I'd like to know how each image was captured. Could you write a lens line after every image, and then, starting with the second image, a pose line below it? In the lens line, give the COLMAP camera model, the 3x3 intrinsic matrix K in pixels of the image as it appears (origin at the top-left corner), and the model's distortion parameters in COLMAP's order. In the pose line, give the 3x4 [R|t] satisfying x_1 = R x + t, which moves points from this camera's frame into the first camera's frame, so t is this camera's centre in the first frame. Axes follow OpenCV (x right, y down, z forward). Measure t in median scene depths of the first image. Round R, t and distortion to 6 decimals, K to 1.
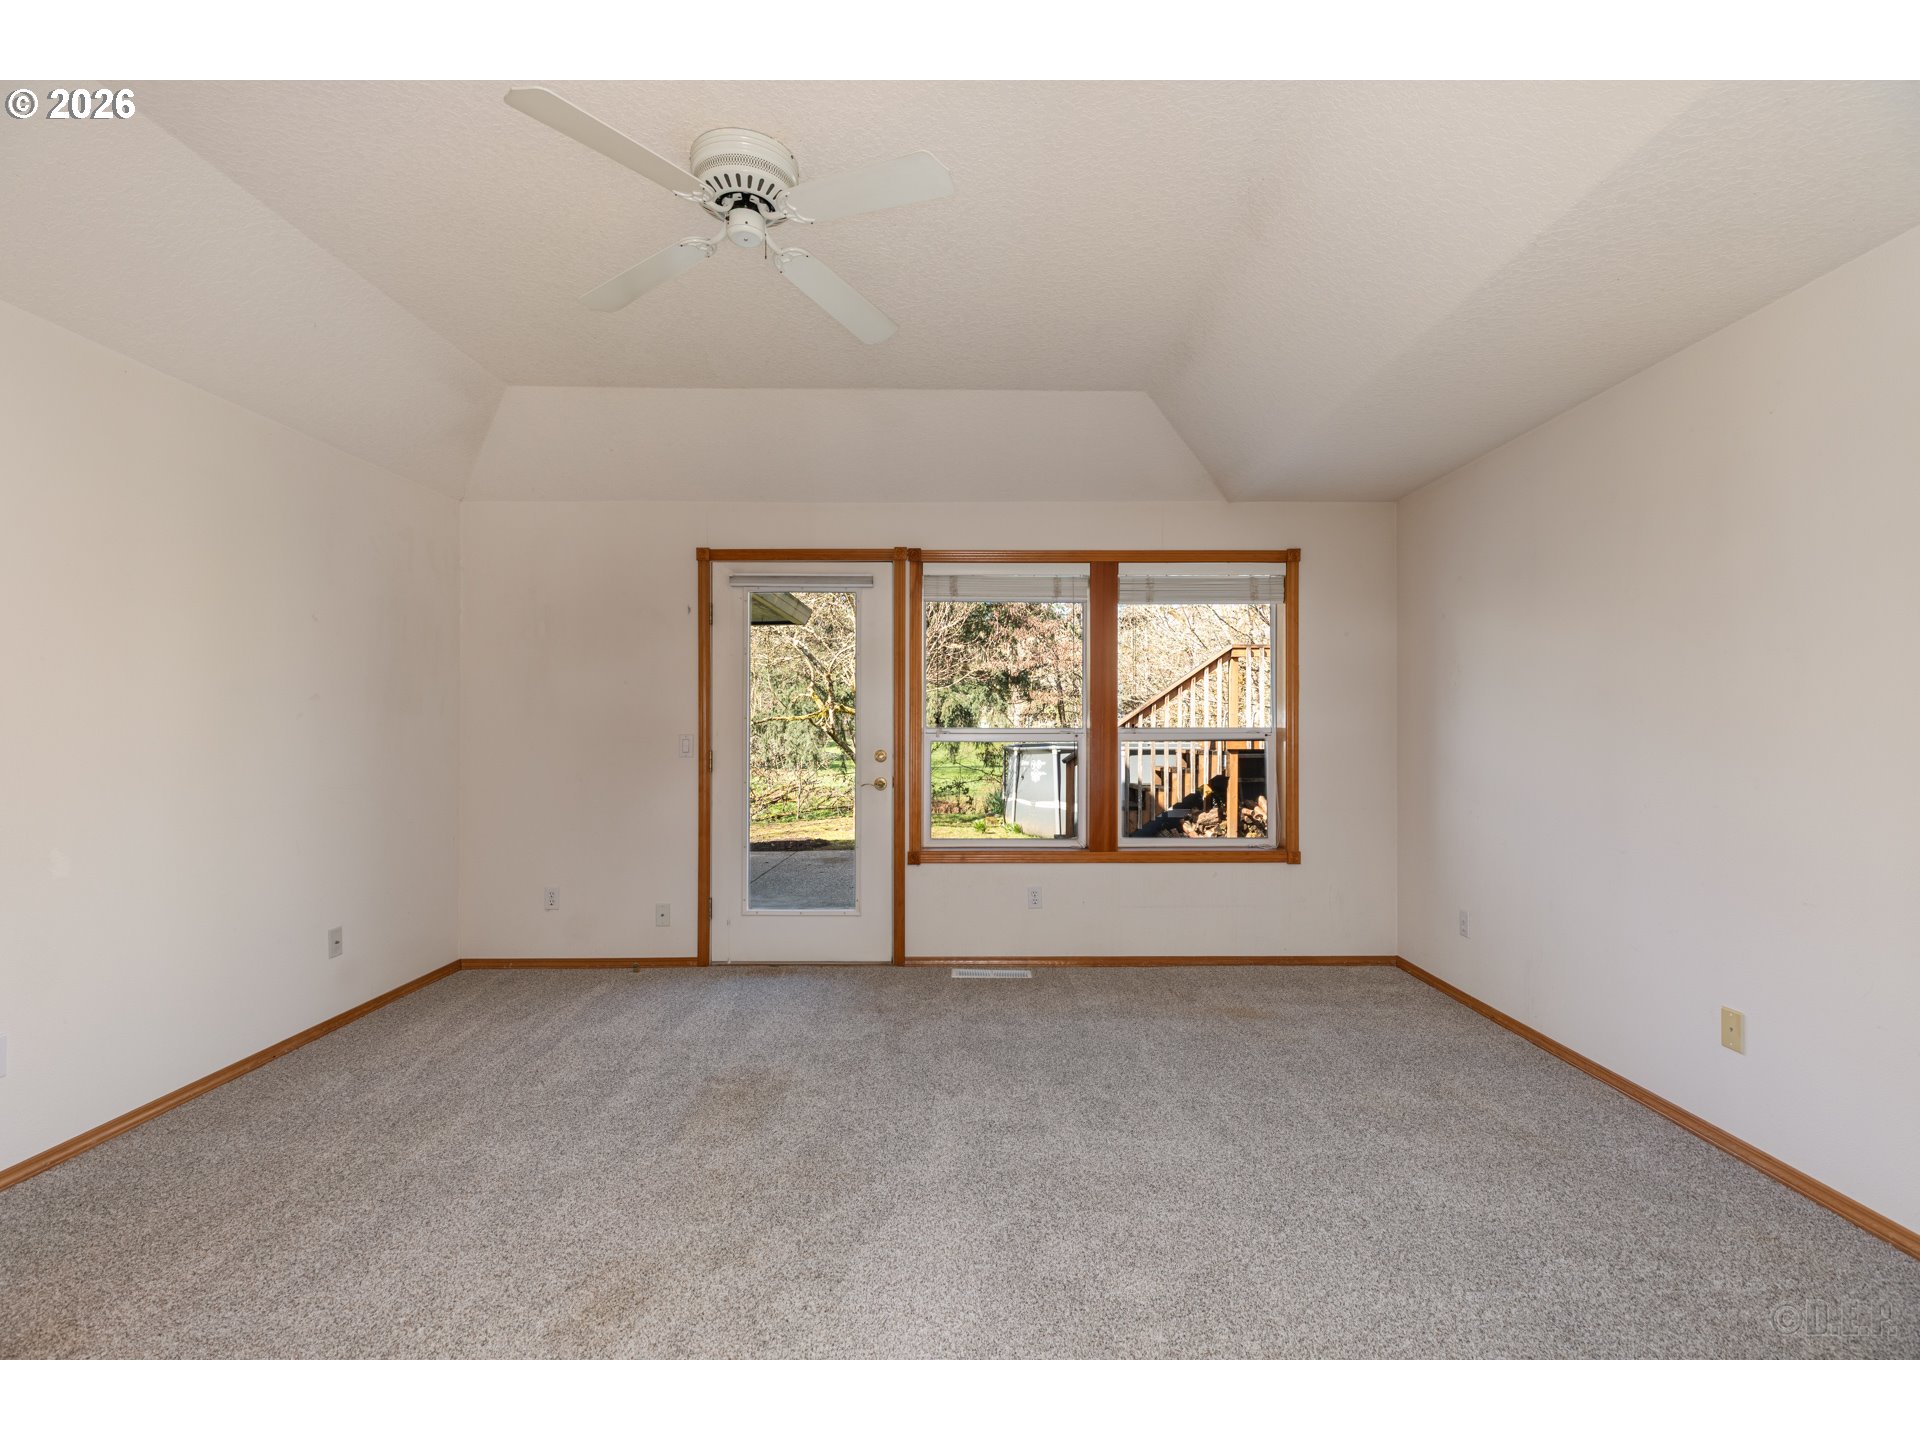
lens RADIAL K [[873.0, 0, 990.3], [0, 873.0, 720.1], [0, 0, 1]] dist [0.012125, -0.000081]
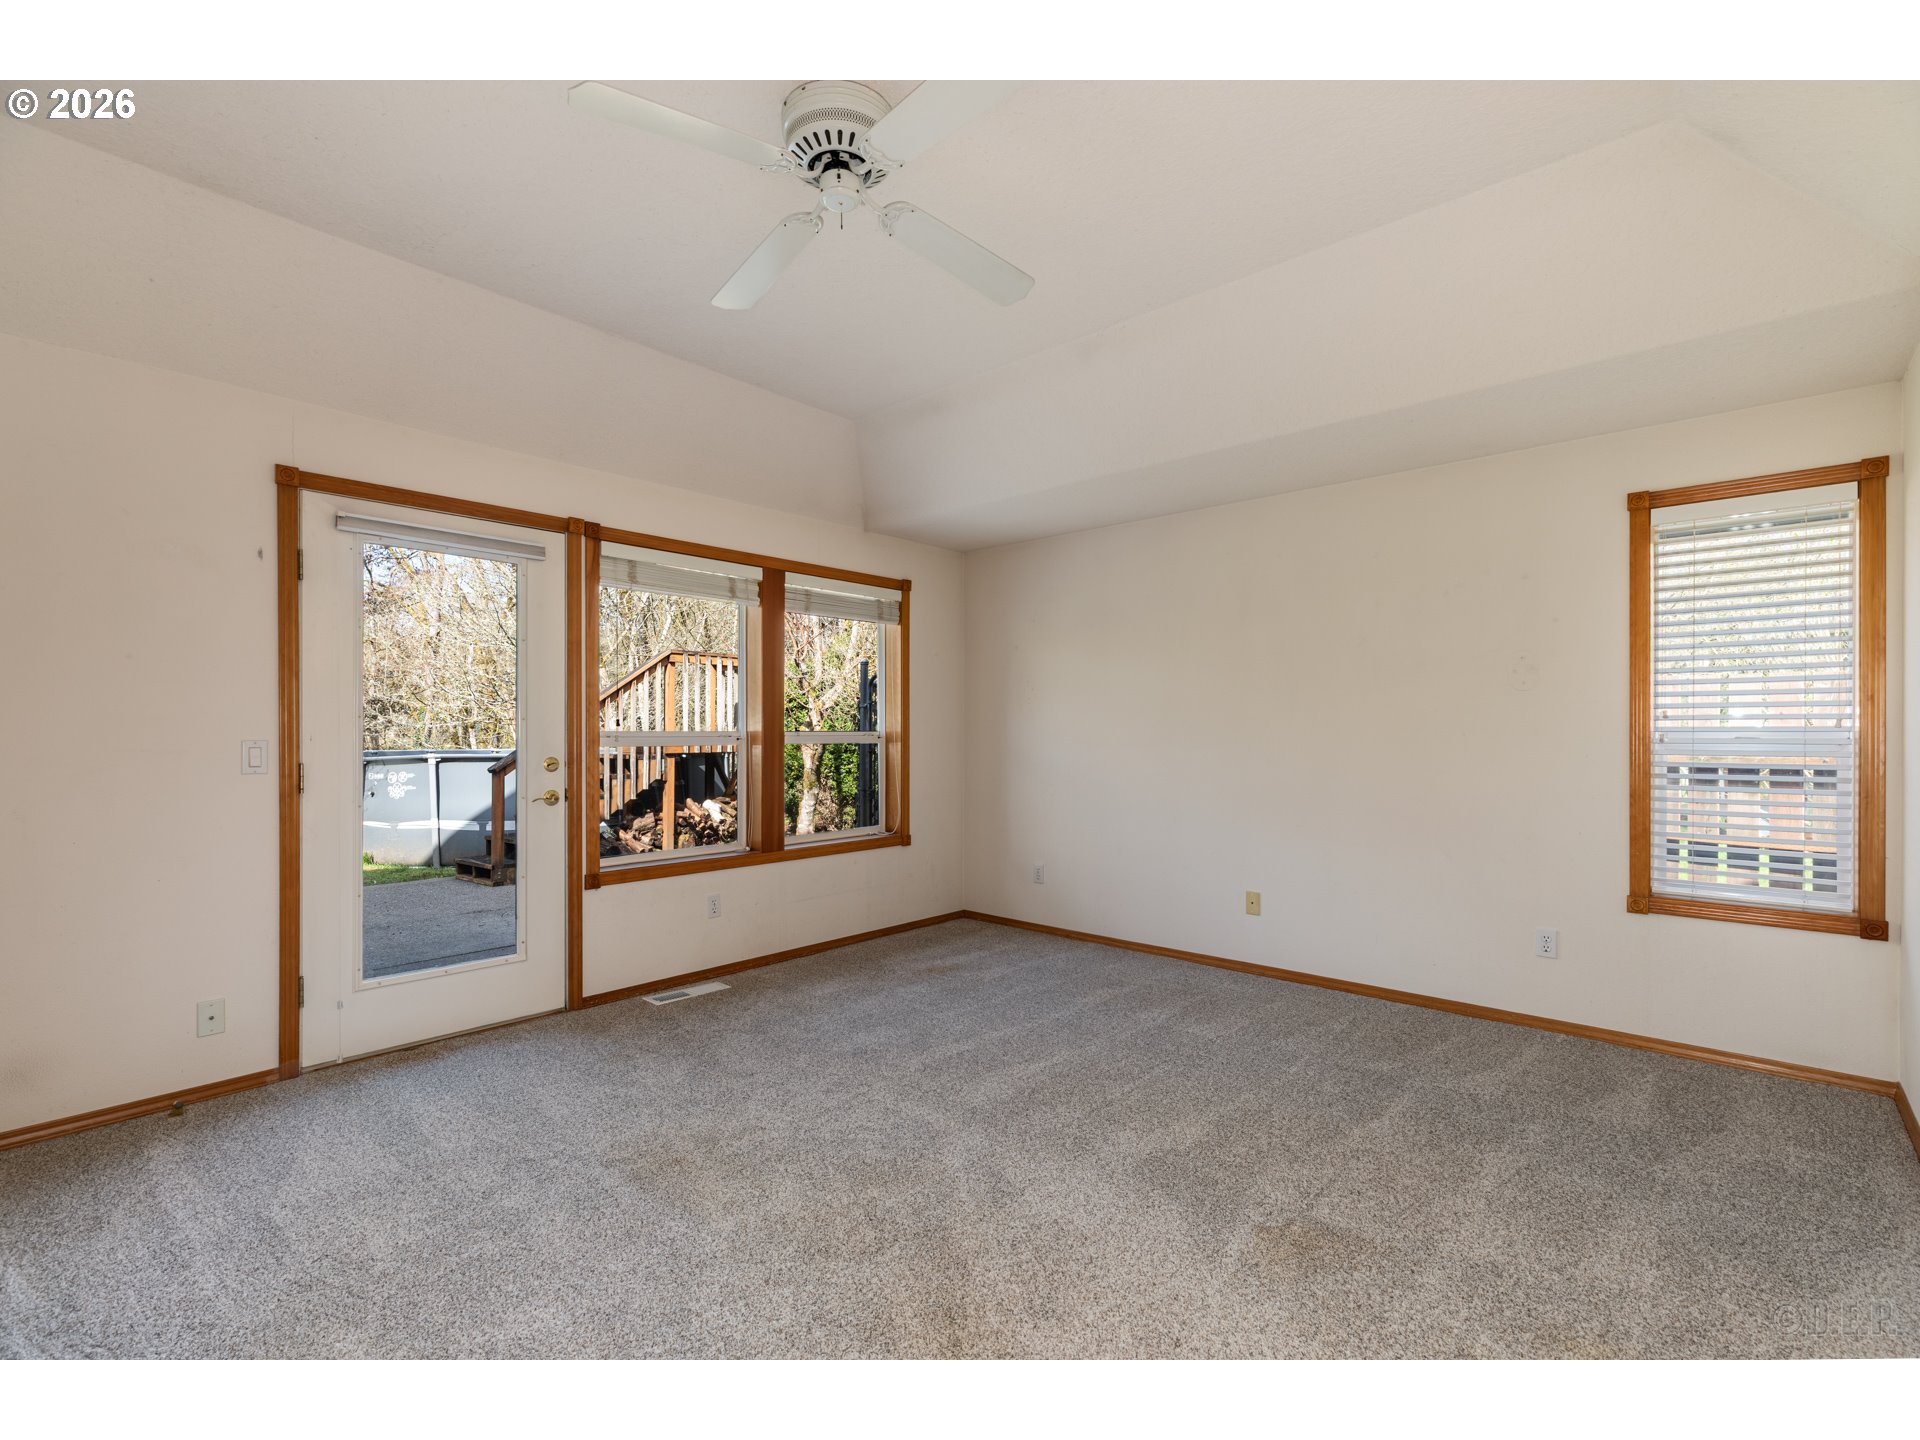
lens RADIAL K [[873.0, 0, 952.7], [0, 873.0, 730.3], [0, 0, 1]] dist [0.012125, -0.000081]
pose [[0.678530, 0.000787, 0.734572, -0.478149], [-0.004923, 0.999982, 0.003476, 0.003753], [-0.734556, -0.005975, 0.678522, 0.150134]]
